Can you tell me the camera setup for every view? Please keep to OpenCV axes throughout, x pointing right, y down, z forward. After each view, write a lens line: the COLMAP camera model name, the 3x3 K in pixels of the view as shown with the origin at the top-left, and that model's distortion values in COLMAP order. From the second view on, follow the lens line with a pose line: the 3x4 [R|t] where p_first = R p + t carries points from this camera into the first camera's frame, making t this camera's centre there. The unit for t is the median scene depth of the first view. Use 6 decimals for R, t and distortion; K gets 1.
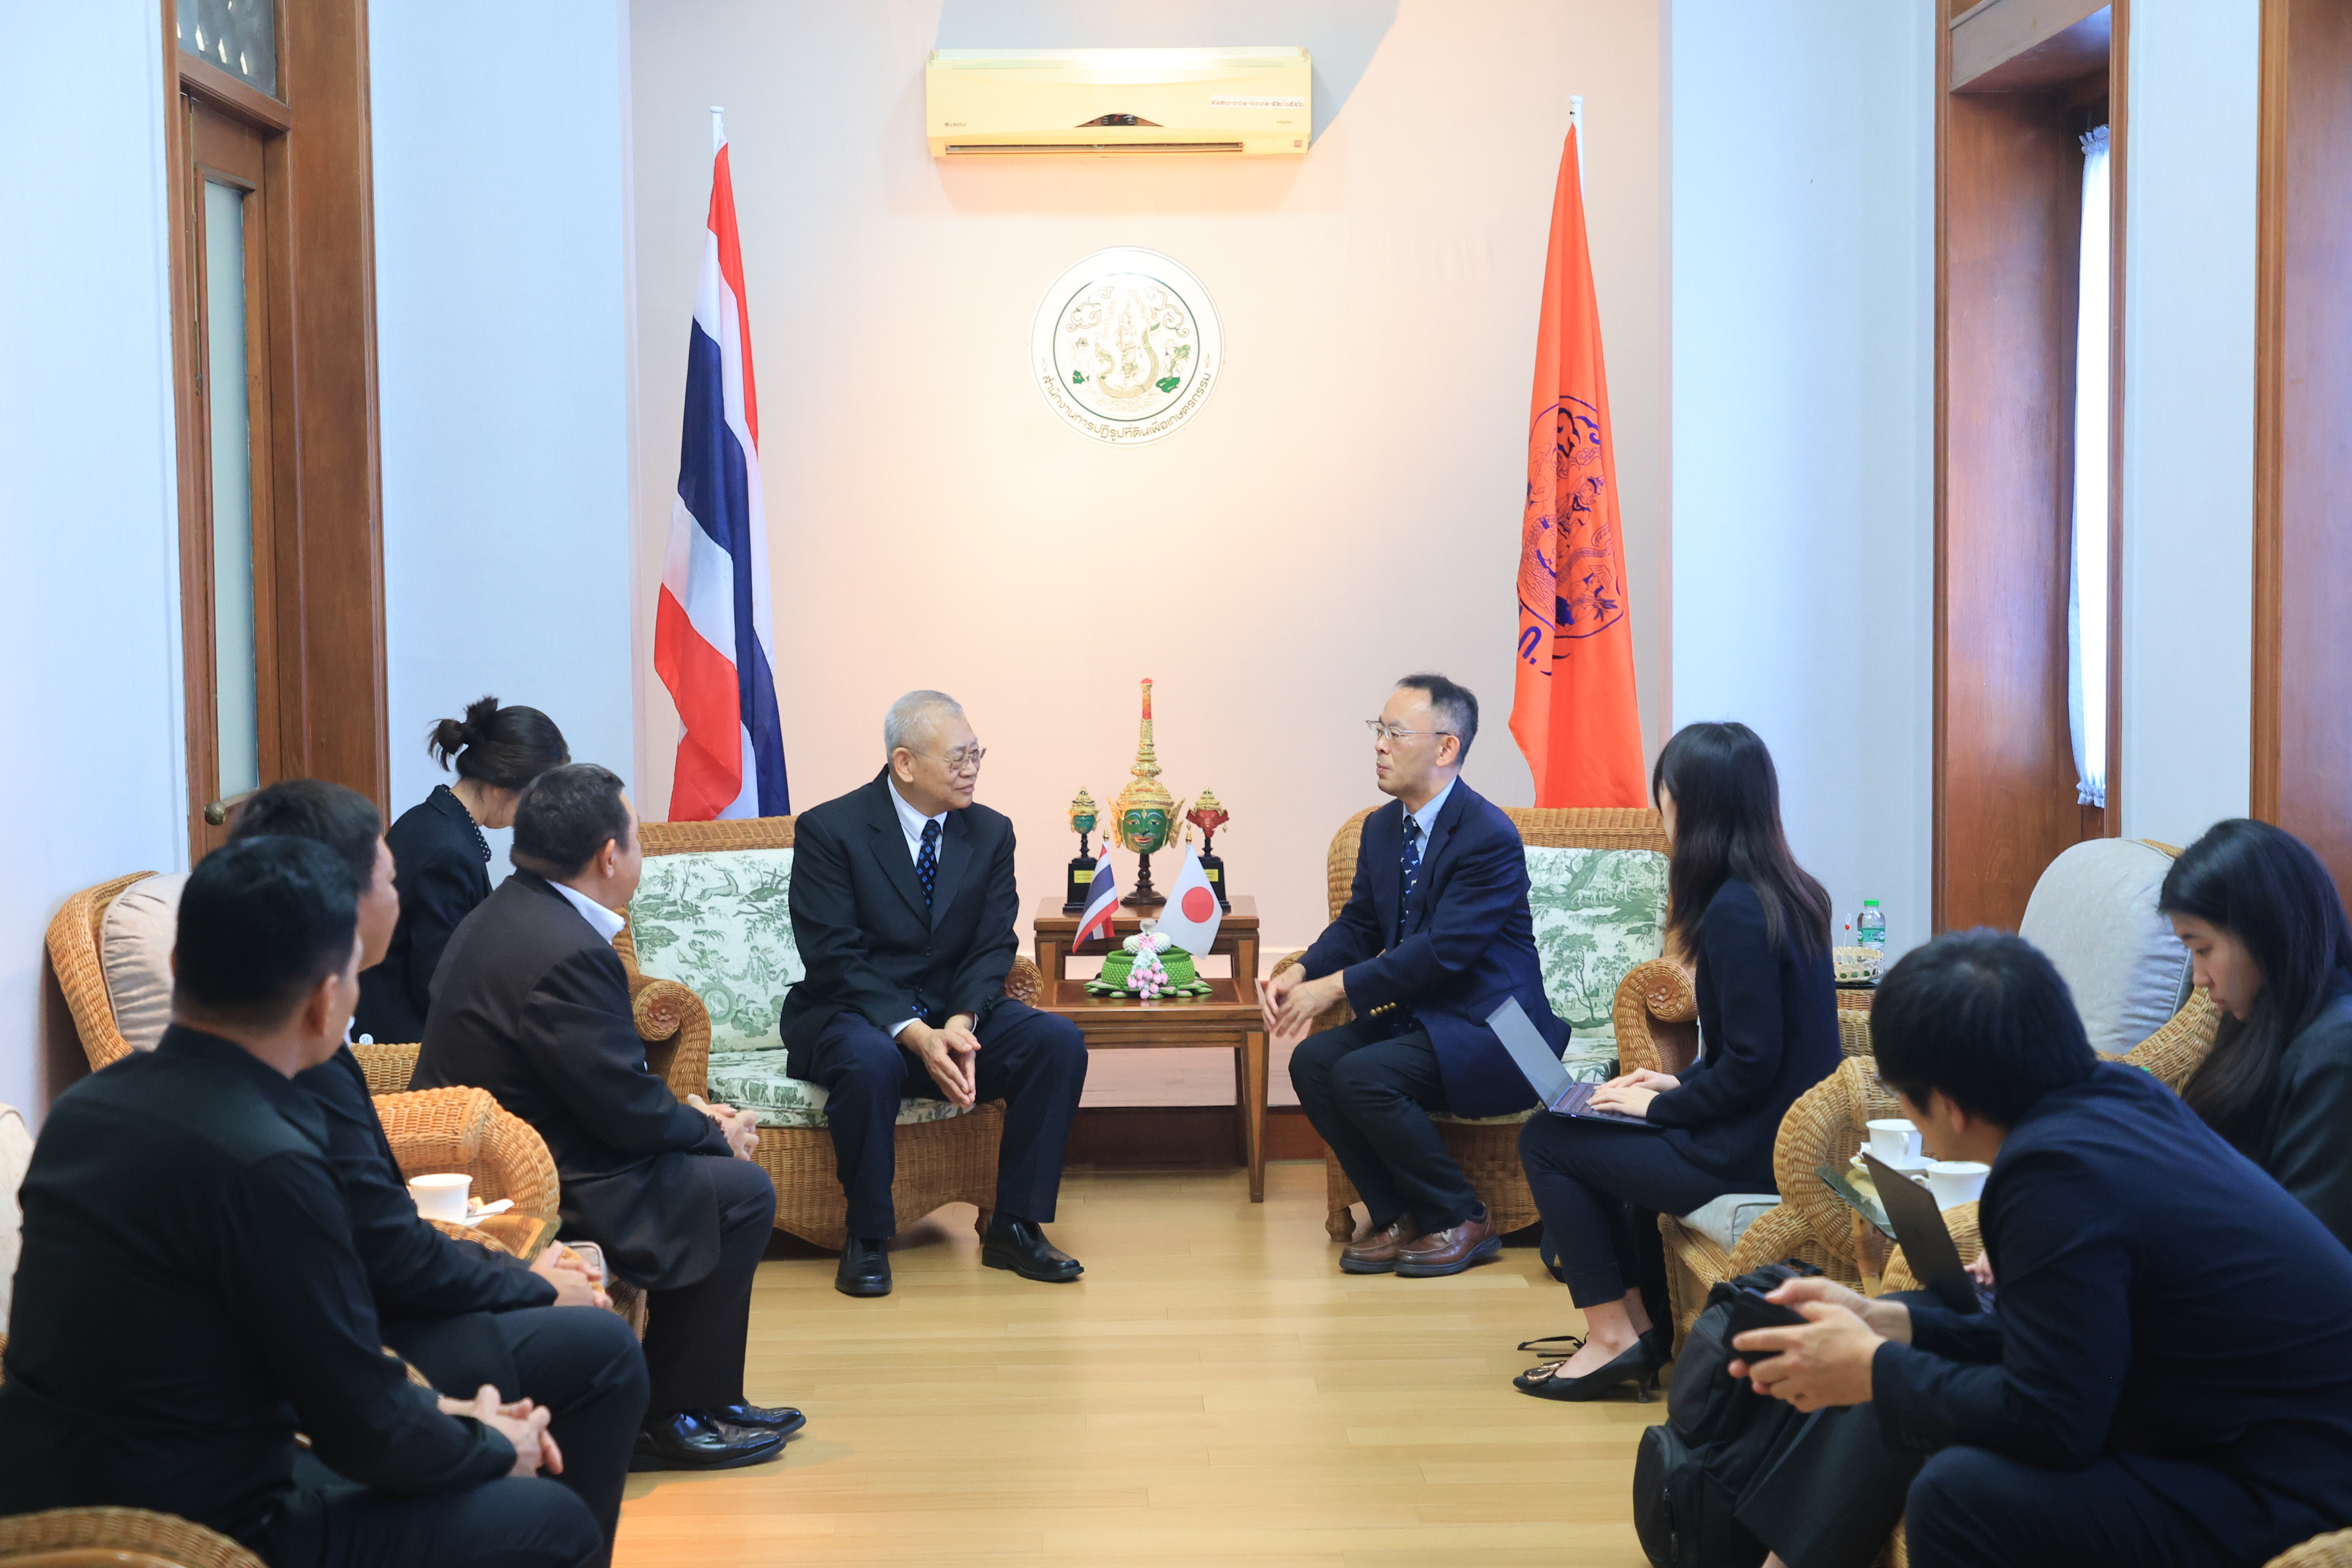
lens RADIAL K [[3611.4, 0, 1176.0], [0, 3611.4, 784.0], [0, 0, 1]] dist [0.034552, -0.033781]
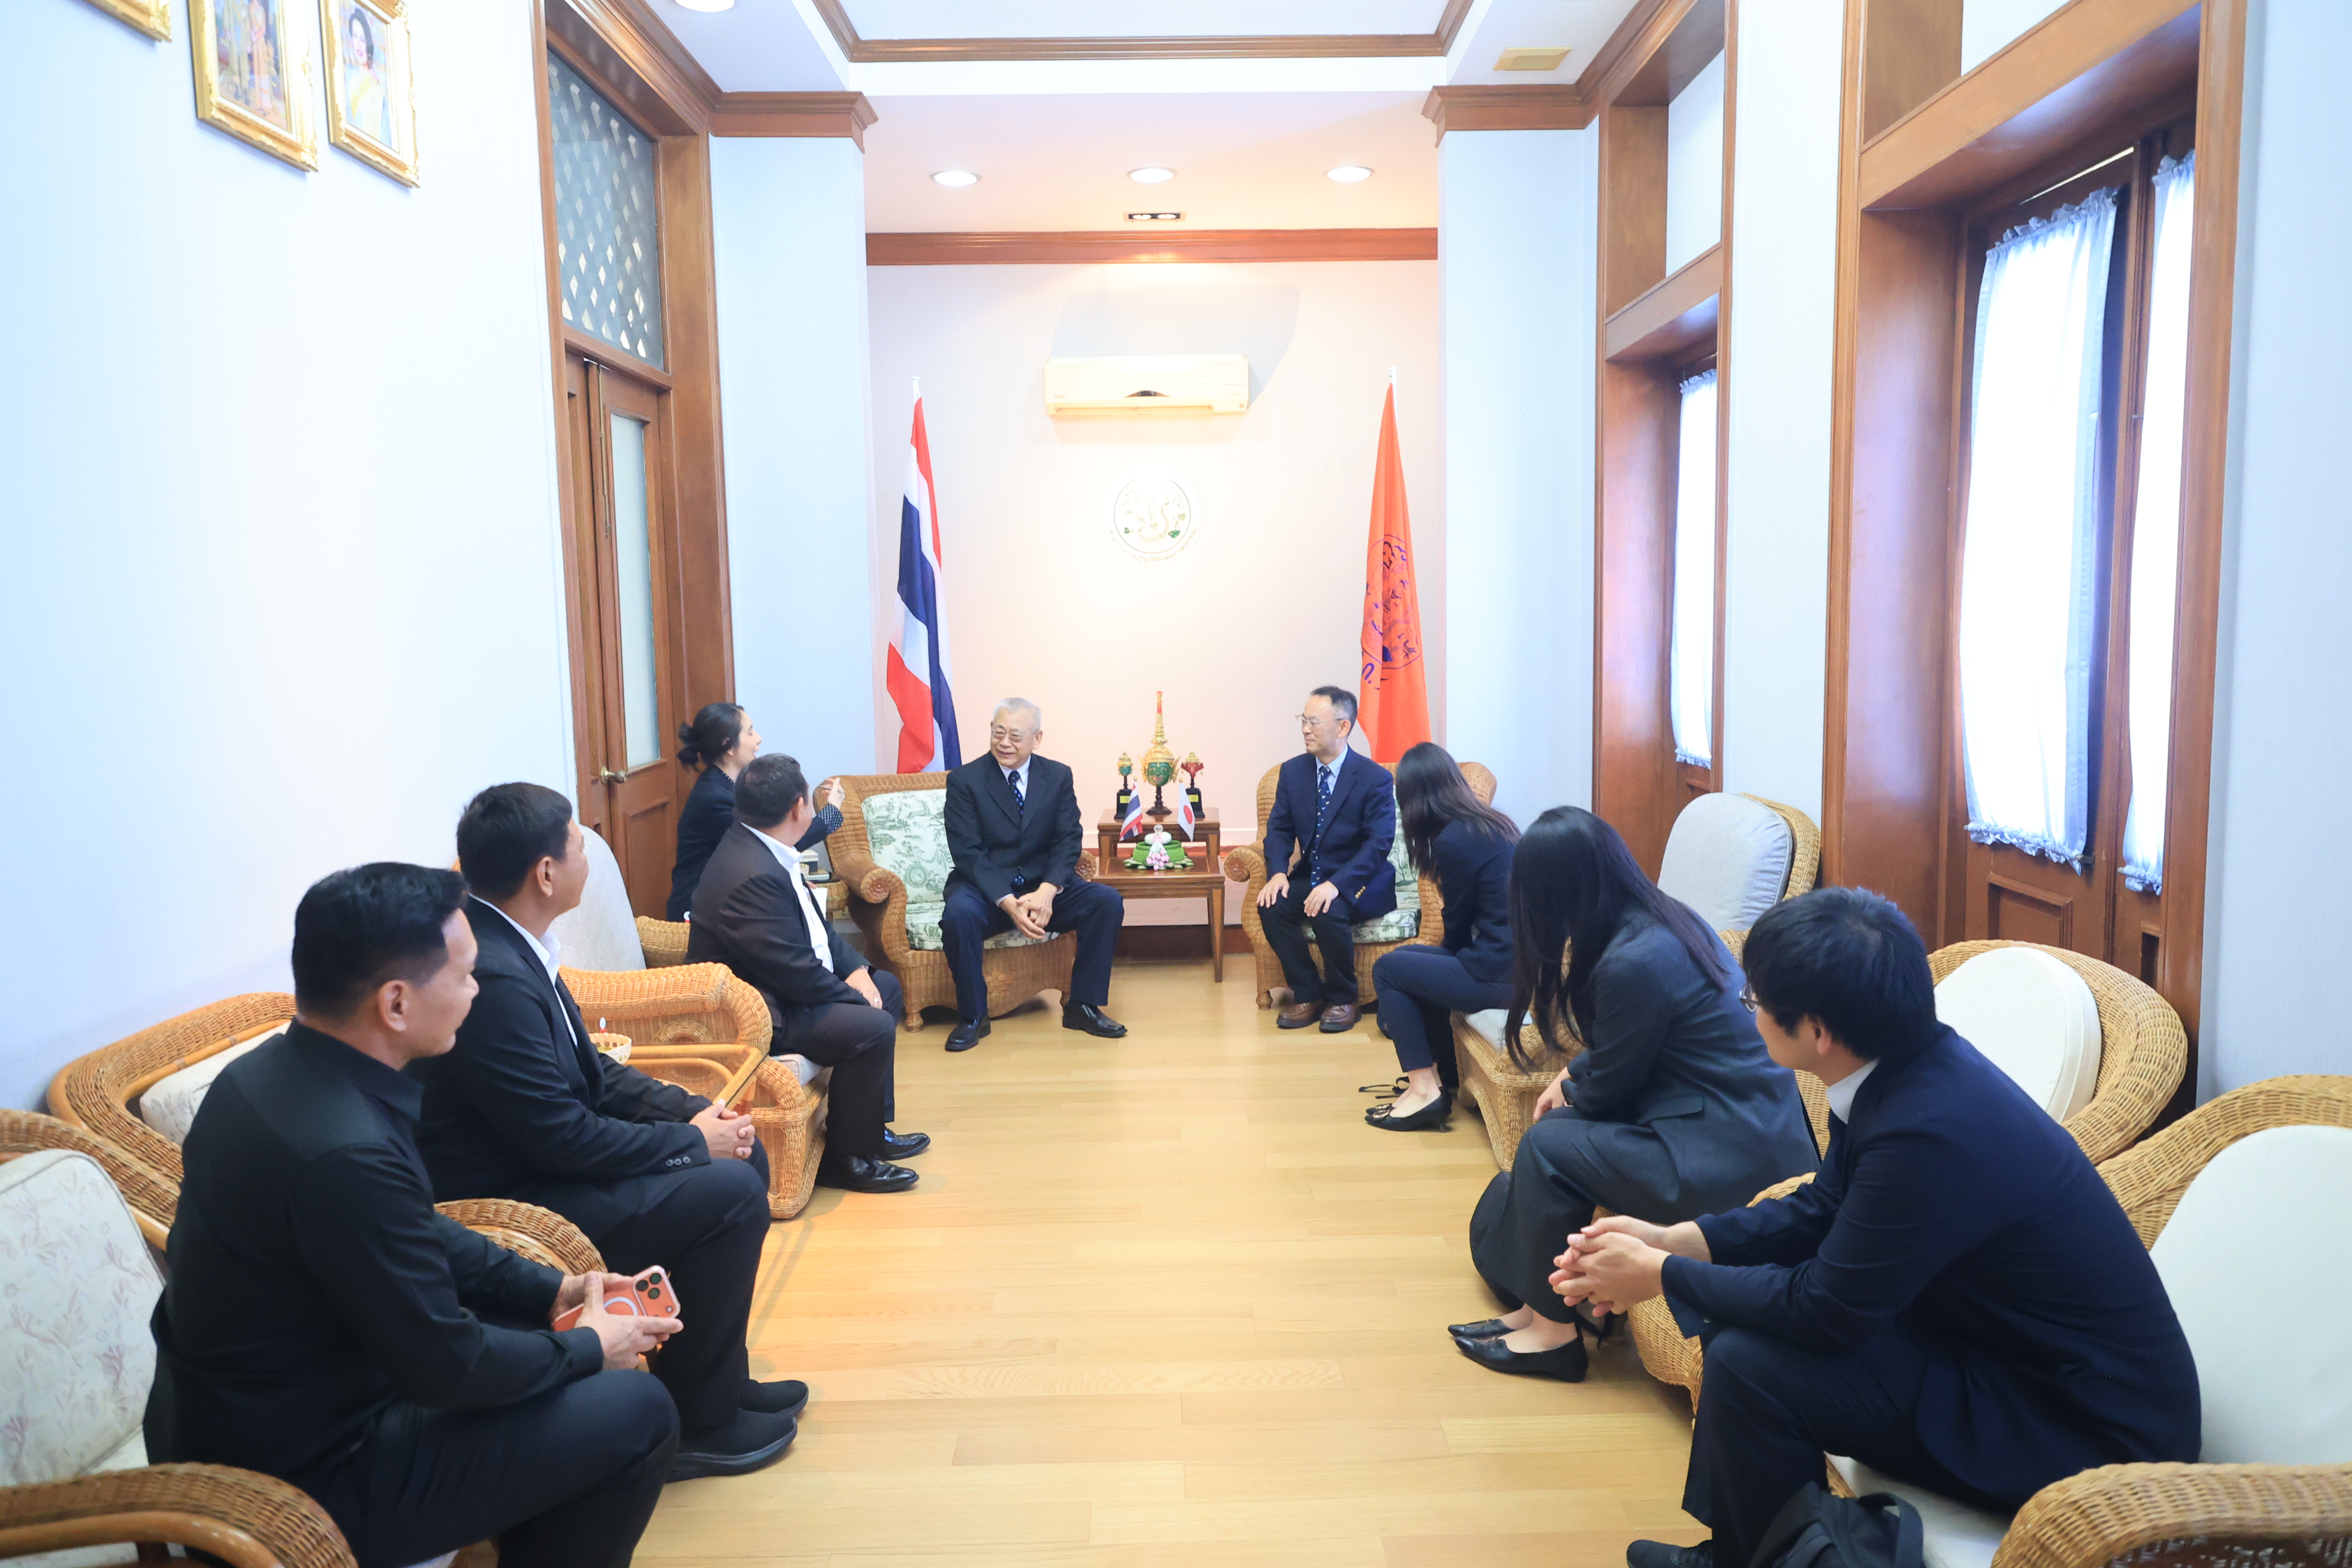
lens RADIAL K [[1585.9, 0, 1176.0], [0, 1585.9, 784.0], [0, 0, 1]] dist [0.015714, 0.000072]
pose [[0.999872, -0.006004, -0.014862, 0.013849], [0.006575, 0.999232, 0.038624, -0.014864], [0.014618, -0.038717, 0.999143, 0.211506]]
